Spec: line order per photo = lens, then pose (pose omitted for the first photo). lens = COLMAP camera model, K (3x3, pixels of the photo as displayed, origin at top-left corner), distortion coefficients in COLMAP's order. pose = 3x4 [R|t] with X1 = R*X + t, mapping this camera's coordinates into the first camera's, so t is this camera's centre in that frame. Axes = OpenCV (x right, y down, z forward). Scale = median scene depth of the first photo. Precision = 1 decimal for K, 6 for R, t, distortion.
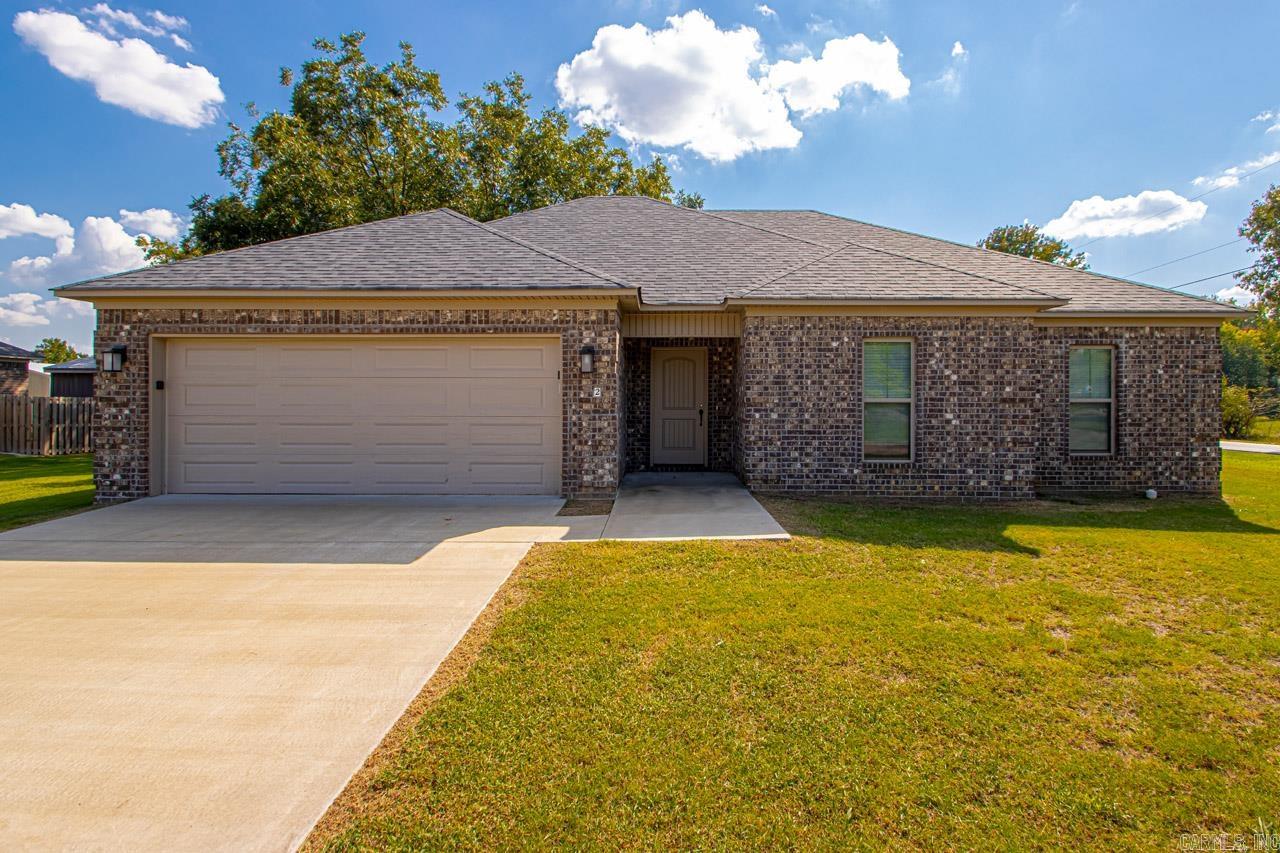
lens RADIAL K [[607.4, 0, 655.5], [0, 607.4, 423.2], [0, 0, 1]] dist [0.017697, -0.018095]
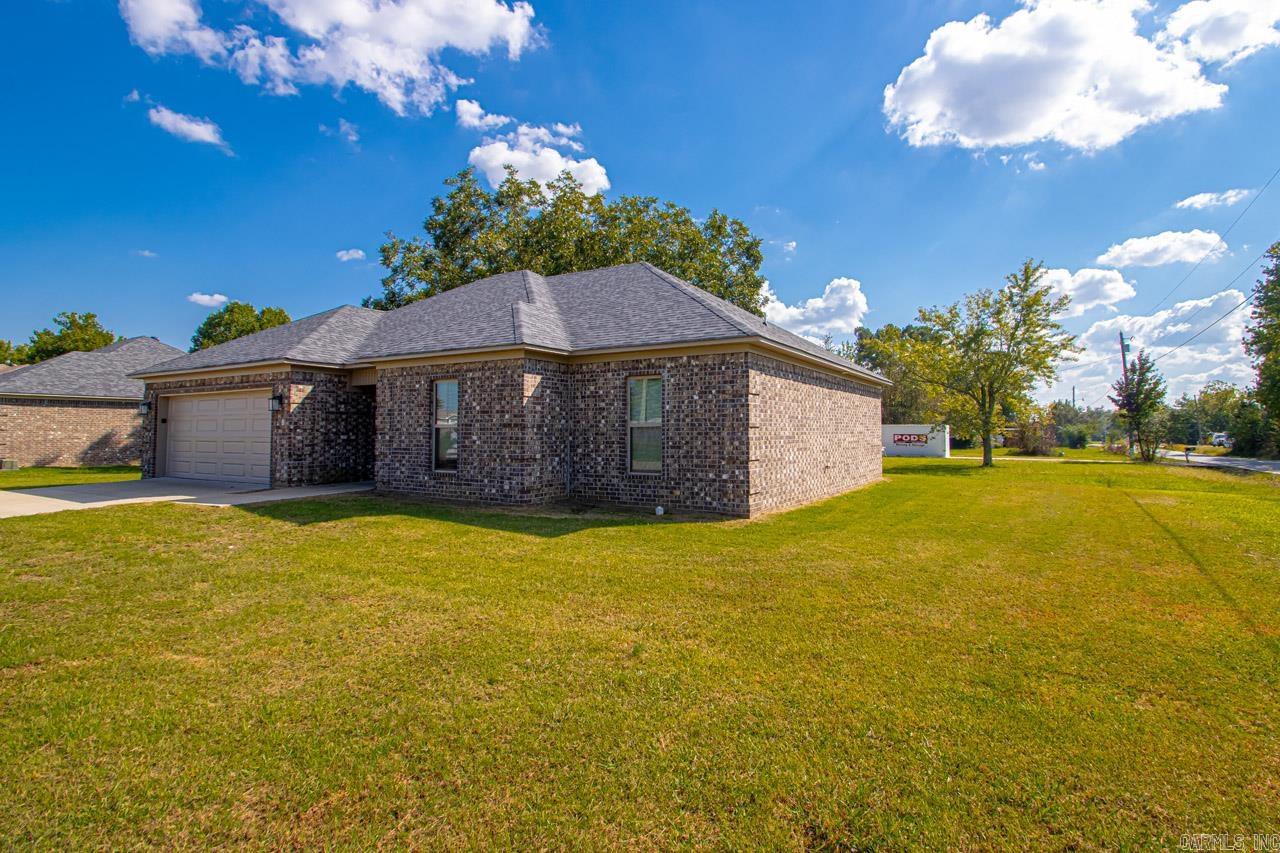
lens RADIAL K [[592.8, 0, 640.0], [0, 592.8, 426.5], [0, 0, 1]] dist [0.018834, -0.016084]
pose [[0.880023, -0.007036, -0.474878, 1.236485], [-0.015129, 0.998968, -0.042837, 0.011808], [0.474689, 0.044882, 0.879008, 0.048267]]
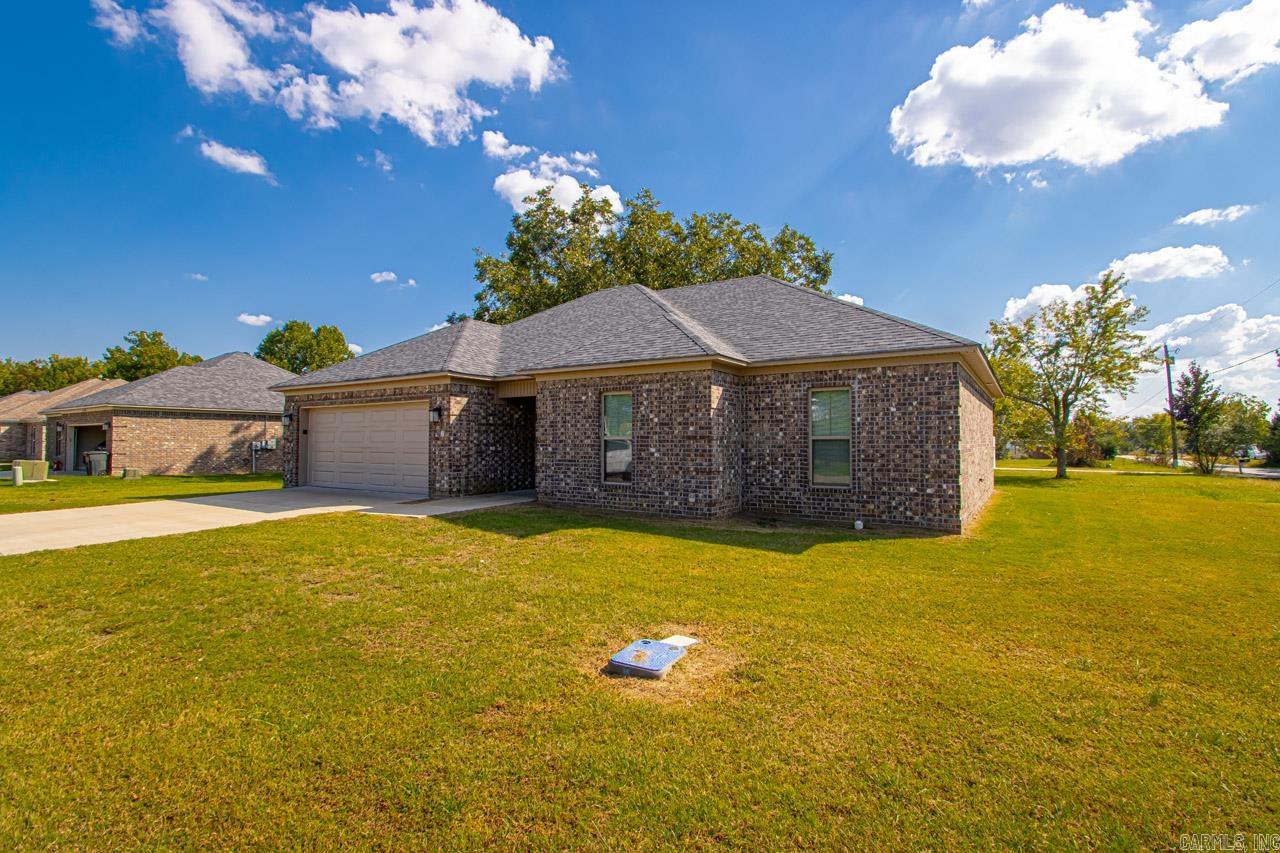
lens RADIAL K [[565.2, 0, 638.2], [0, 565.2, 440.2], [0, 0, 1]] dist [-0.002277, 0.000000]
pose [[0.862678, -0.002770, -0.505746, 0.942820], [-0.017923, 0.999189, -0.036045, 0.010380], [0.505436, 0.040159, 0.861929, -0.043531]]
